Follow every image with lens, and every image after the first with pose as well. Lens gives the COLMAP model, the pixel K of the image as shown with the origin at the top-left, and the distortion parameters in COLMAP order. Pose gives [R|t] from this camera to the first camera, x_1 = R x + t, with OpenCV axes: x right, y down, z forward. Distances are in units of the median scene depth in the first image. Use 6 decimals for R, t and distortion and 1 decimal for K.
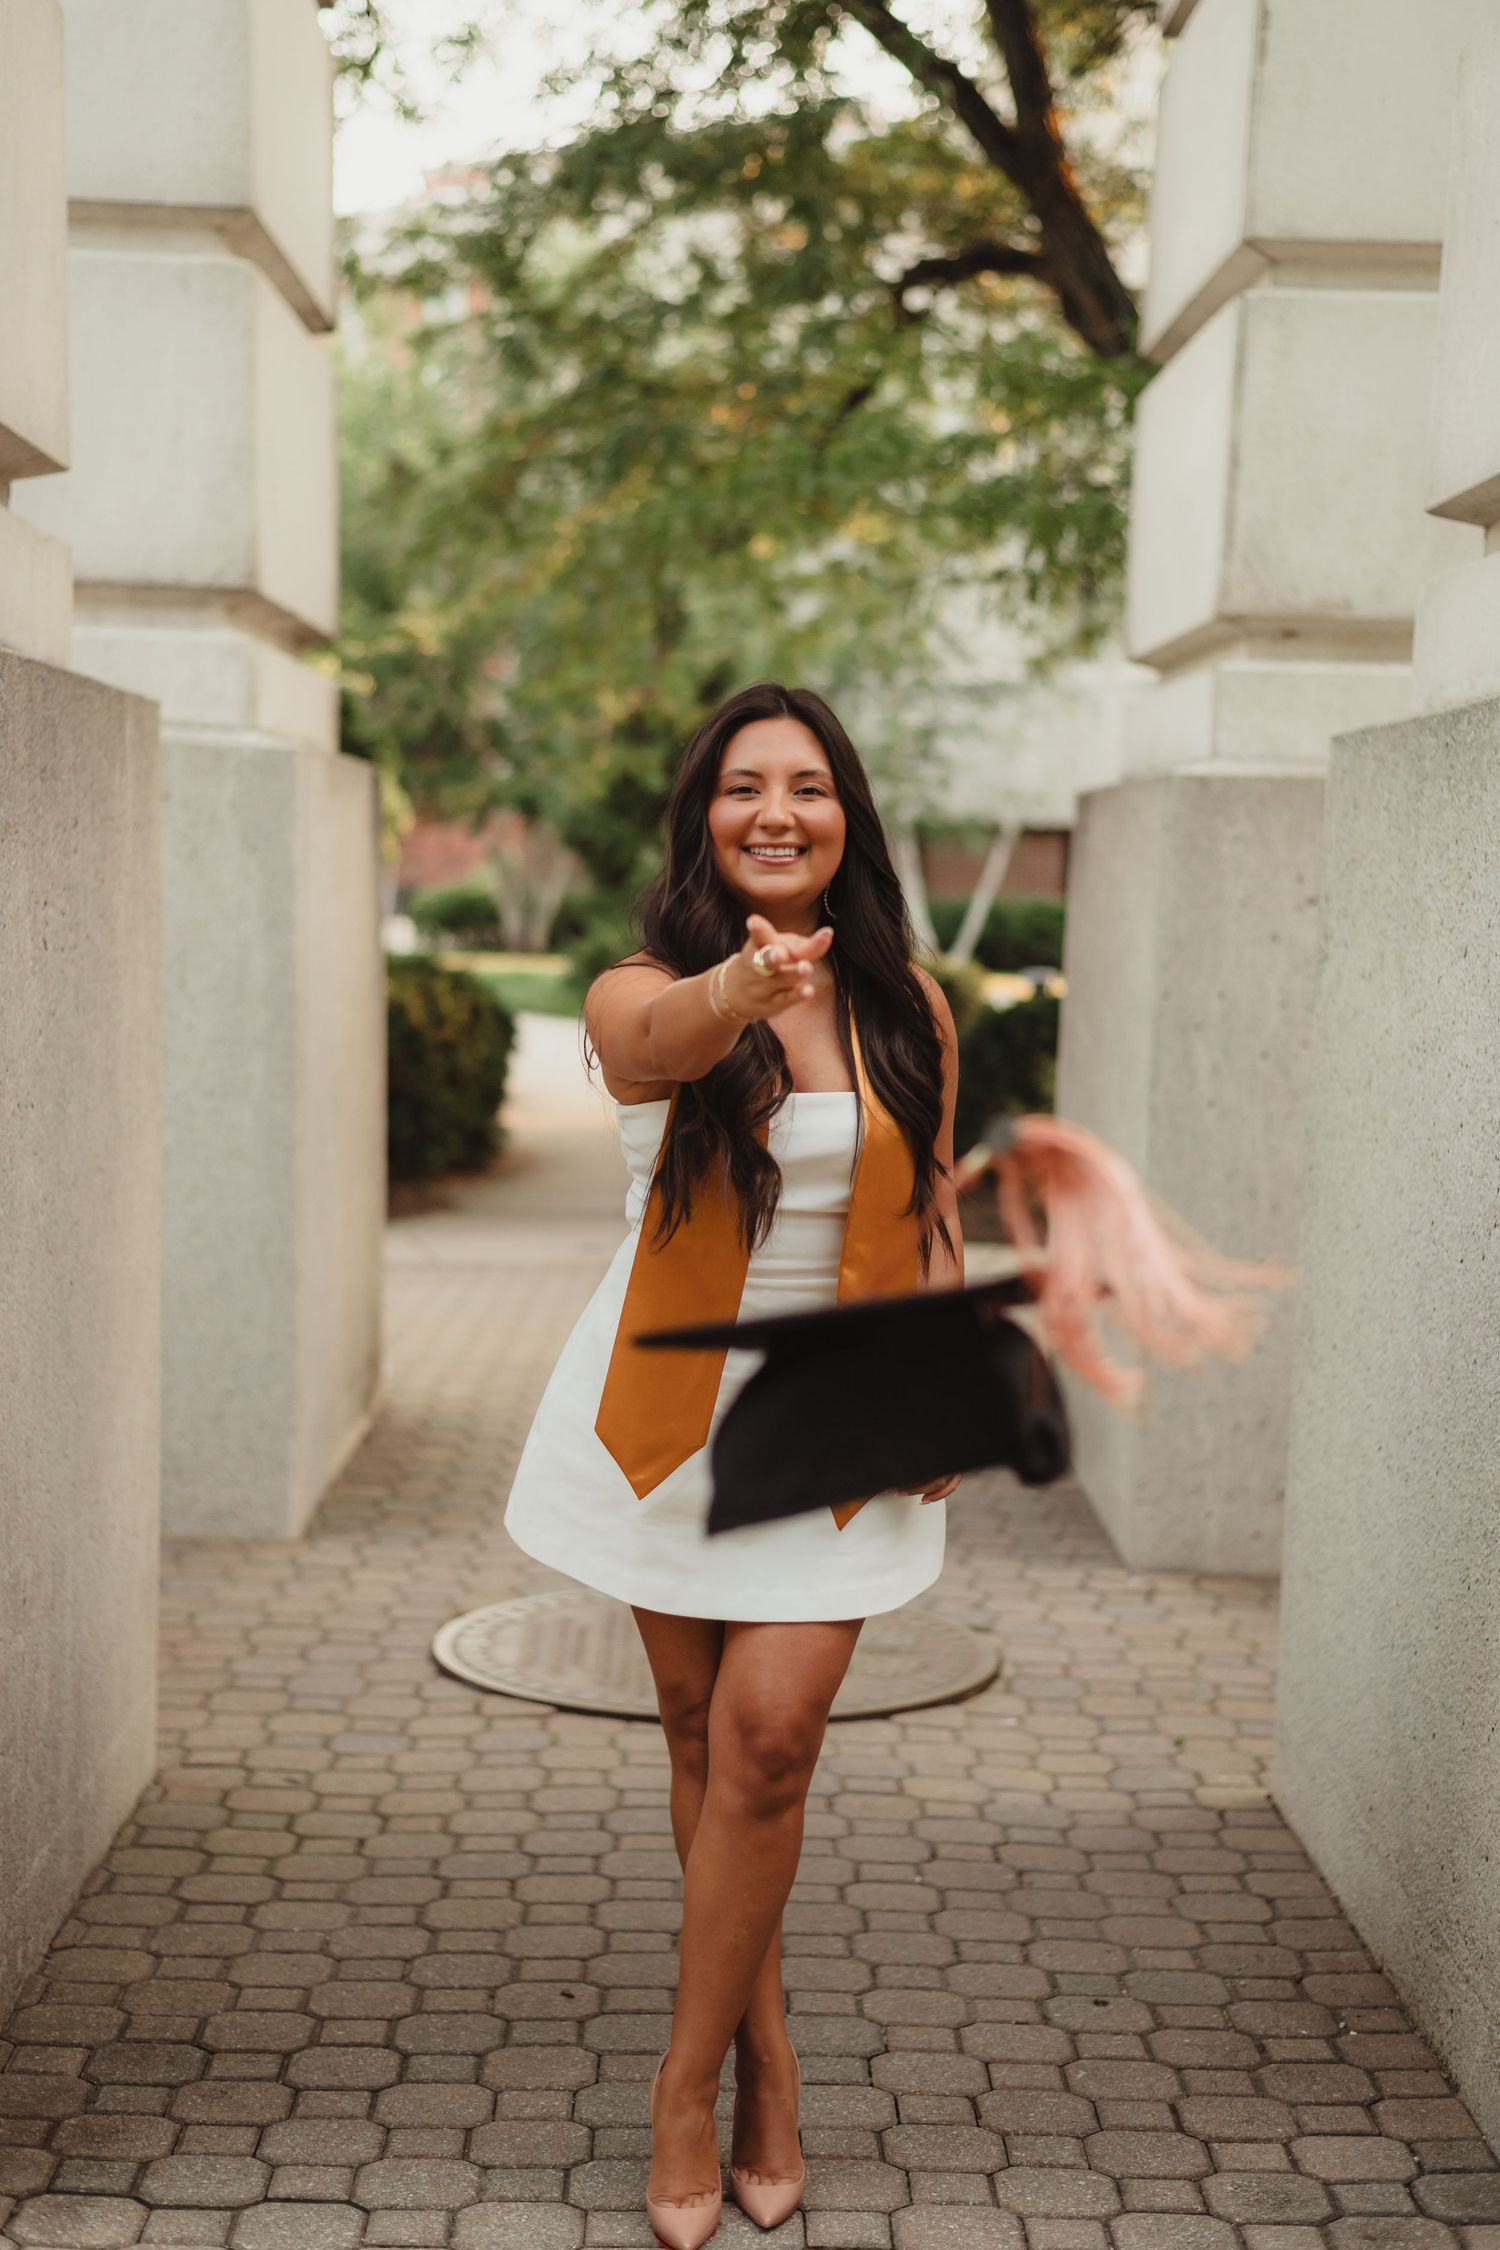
lens RADIAL K [[3391.6, 0, 800.8], [0, 3391.6, 1391.7], [0, 0, 1]] dist [0.048867, -0.128322]
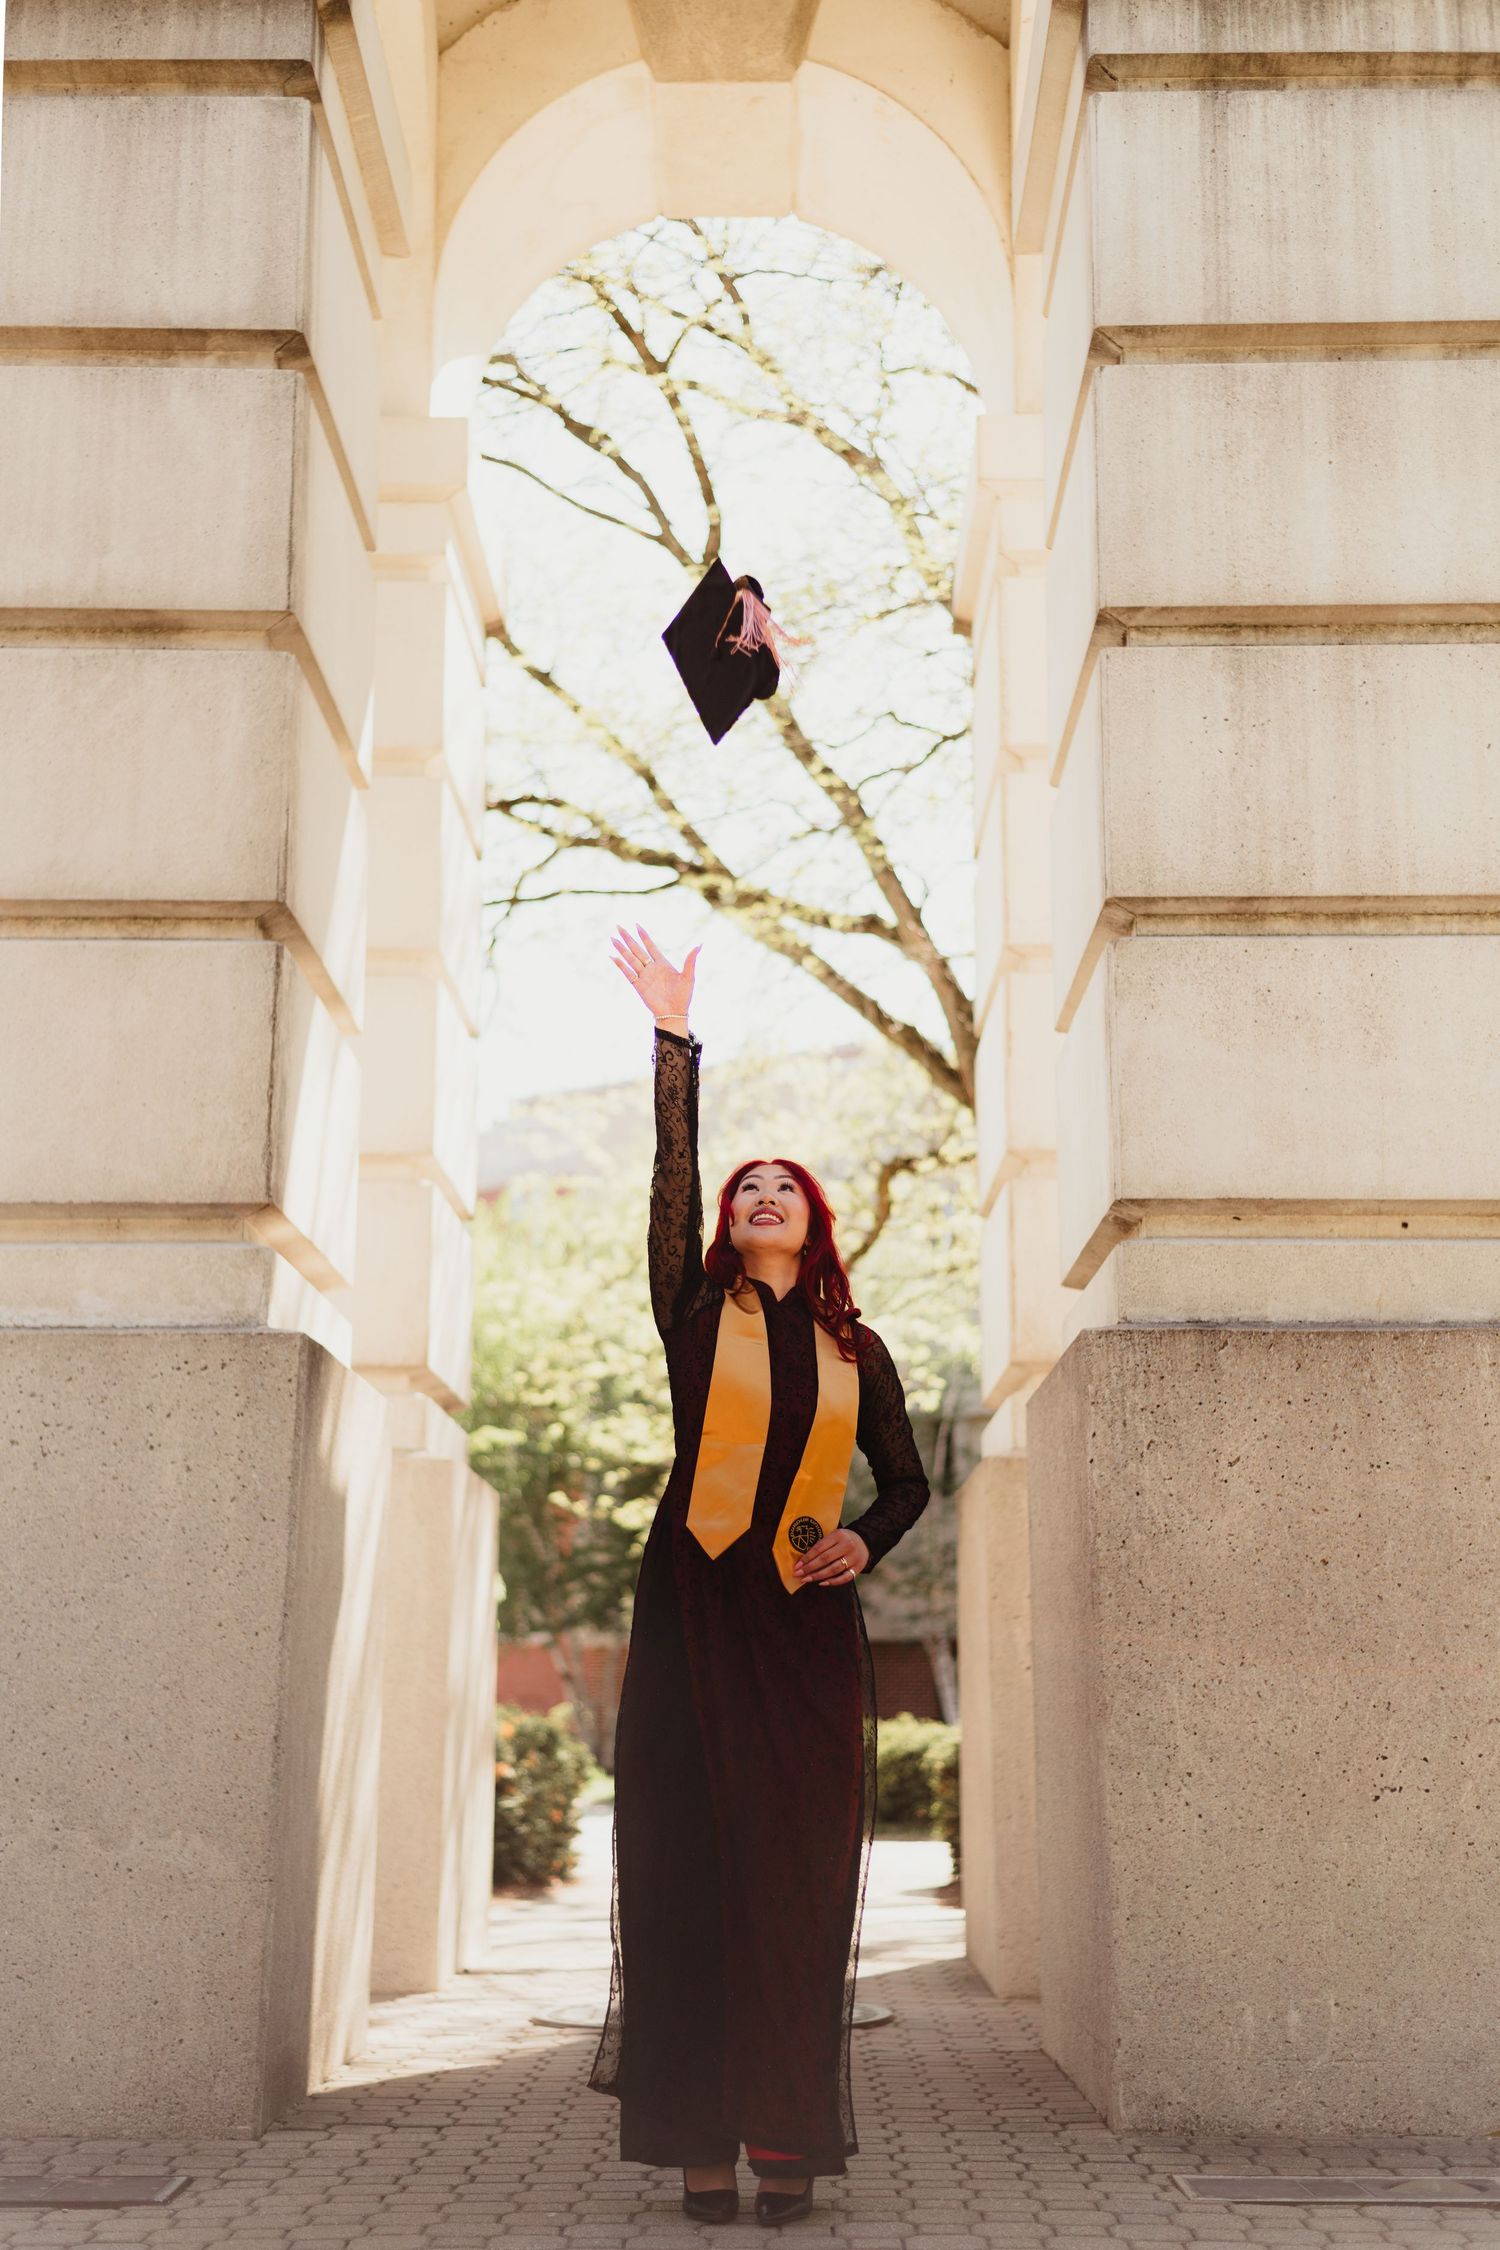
lens RADIAL K [[3162.3, 0, 759.5], [0, 3162.3, 948.3], [0, 0, 1]] dist [0.156203, -0.197068]
pose [[0.999085, -0.035700, -0.023560, 0.042975], [0.024241, 0.926389, -0.375787, 0.155611], [0.035241, 0.374871, 0.926407, -0.484185]]
